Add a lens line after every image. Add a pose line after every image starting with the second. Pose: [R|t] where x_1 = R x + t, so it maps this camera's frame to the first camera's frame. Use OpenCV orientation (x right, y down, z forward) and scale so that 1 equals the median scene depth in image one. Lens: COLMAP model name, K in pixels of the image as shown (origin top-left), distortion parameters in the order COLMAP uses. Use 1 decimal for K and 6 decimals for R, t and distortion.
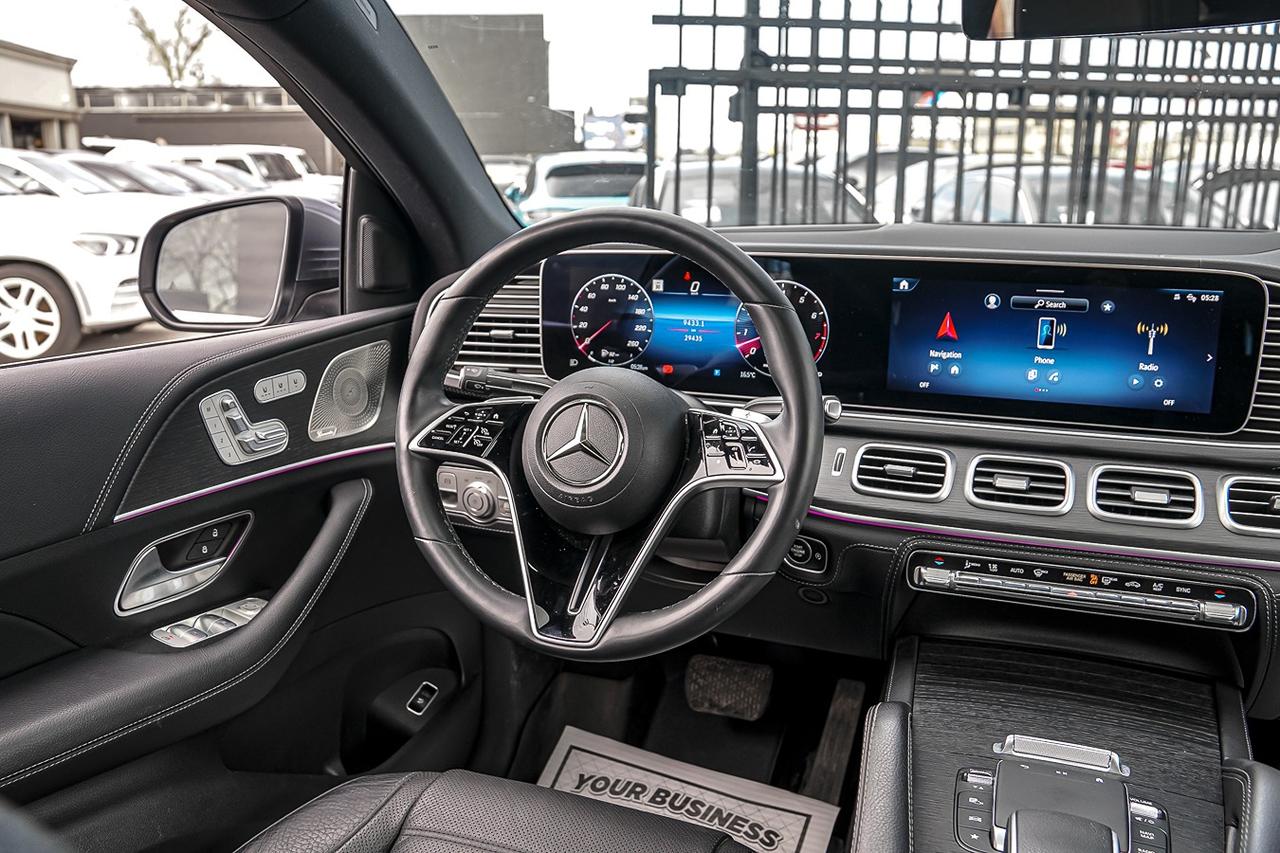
lens RADIAL K [[1007.2, 0, 628.1], [0, 1007.2, 427.5], [0, 0, 1]] dist [-0.140663, 0.109863]
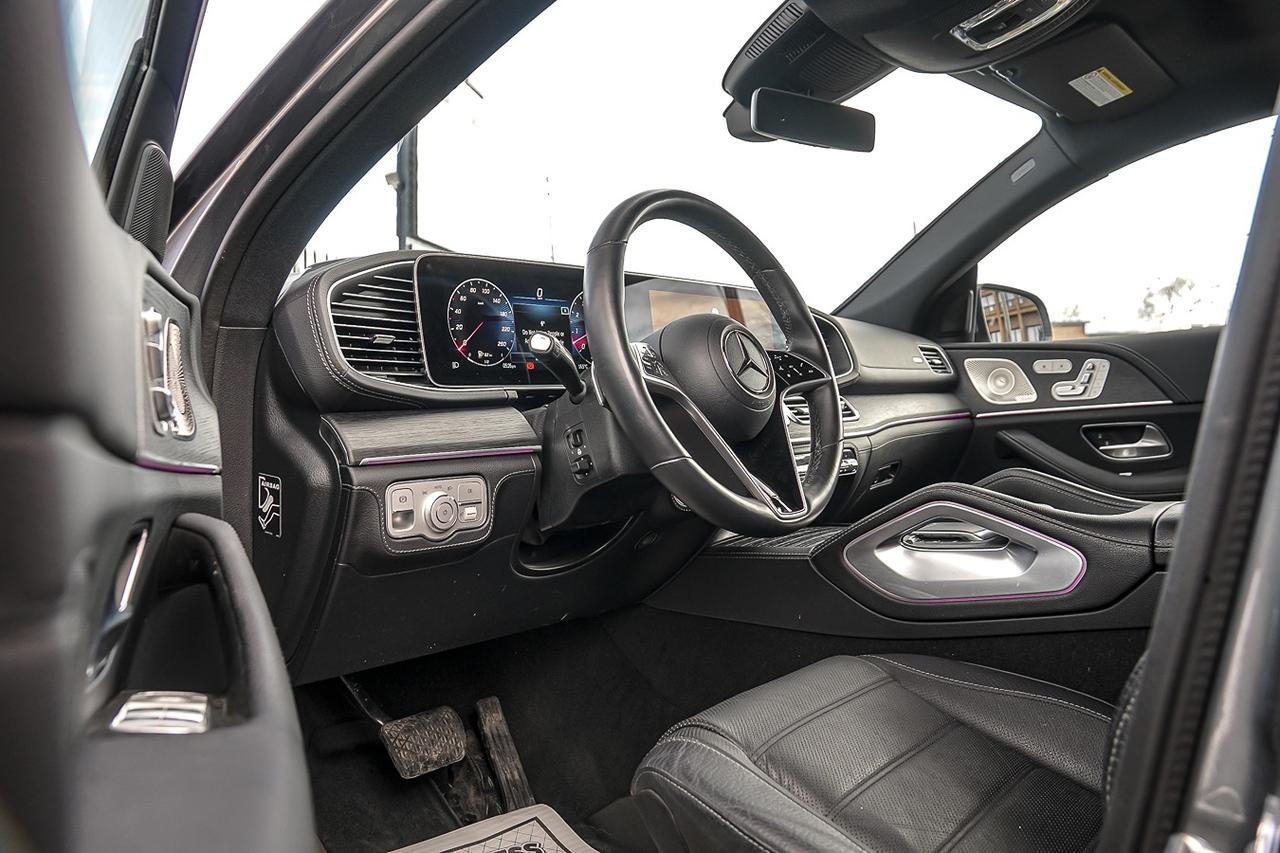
lens RADIAL K [[1007.2, 0, 628.1], [0, 1007.2, 427.5], [0, 0, 1]] dist [-0.140663, 0.109863]
pose [[0.317996, -0.023834, 0.947792, -1.088188], [0.253094, 0.965540, -0.060636, 0.112534], [-0.913686, 0.259162, 0.313070, 0.654849]]
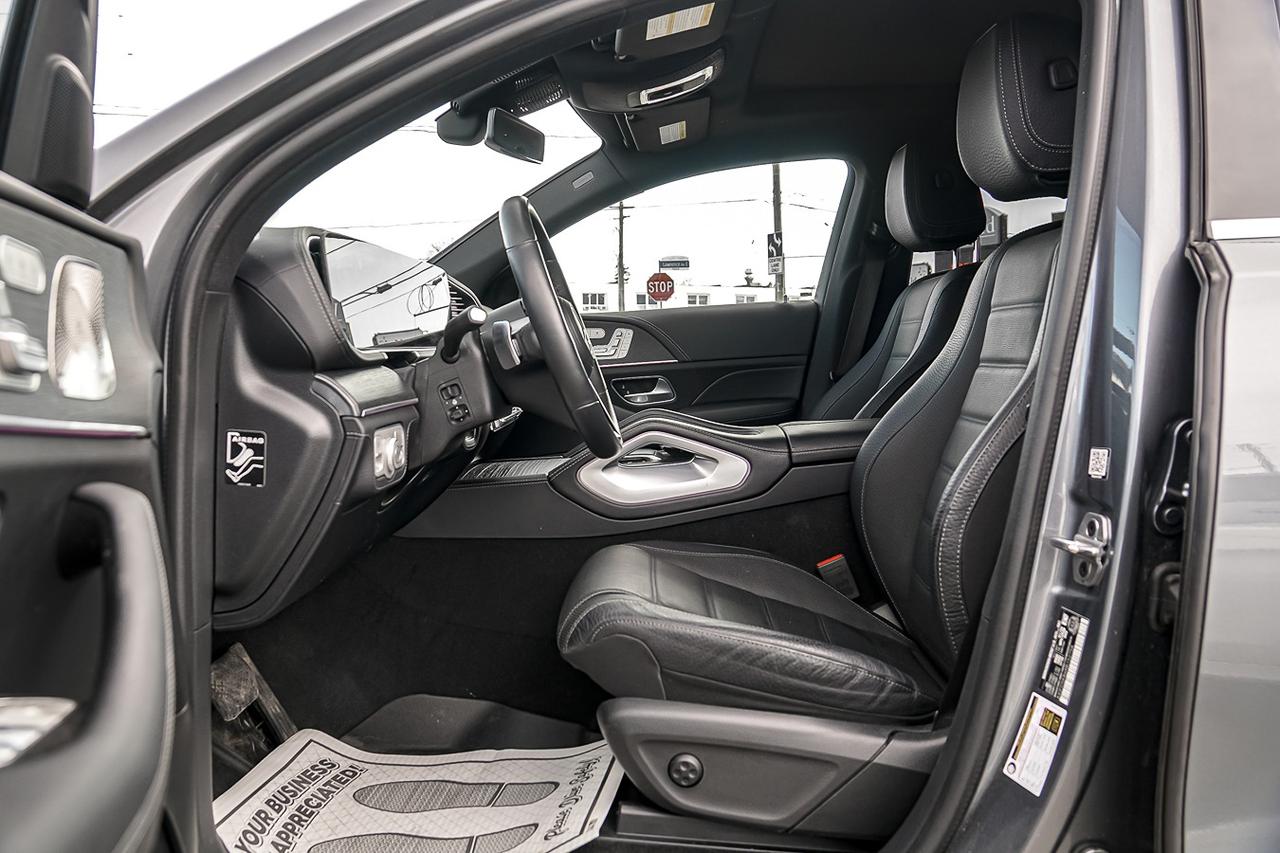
lens RADIAL K [[1007.2, 0, 628.1], [0, 1007.2, 427.5], [0, 0, 1]] dist [-0.140663, 0.109863]
pose [[-0.359569, -0.060976, 0.931124, -1.416660], [0.249511, 0.955245, 0.158909, -0.068712], [-0.899141, 0.289465, -0.328262, 1.307092]]
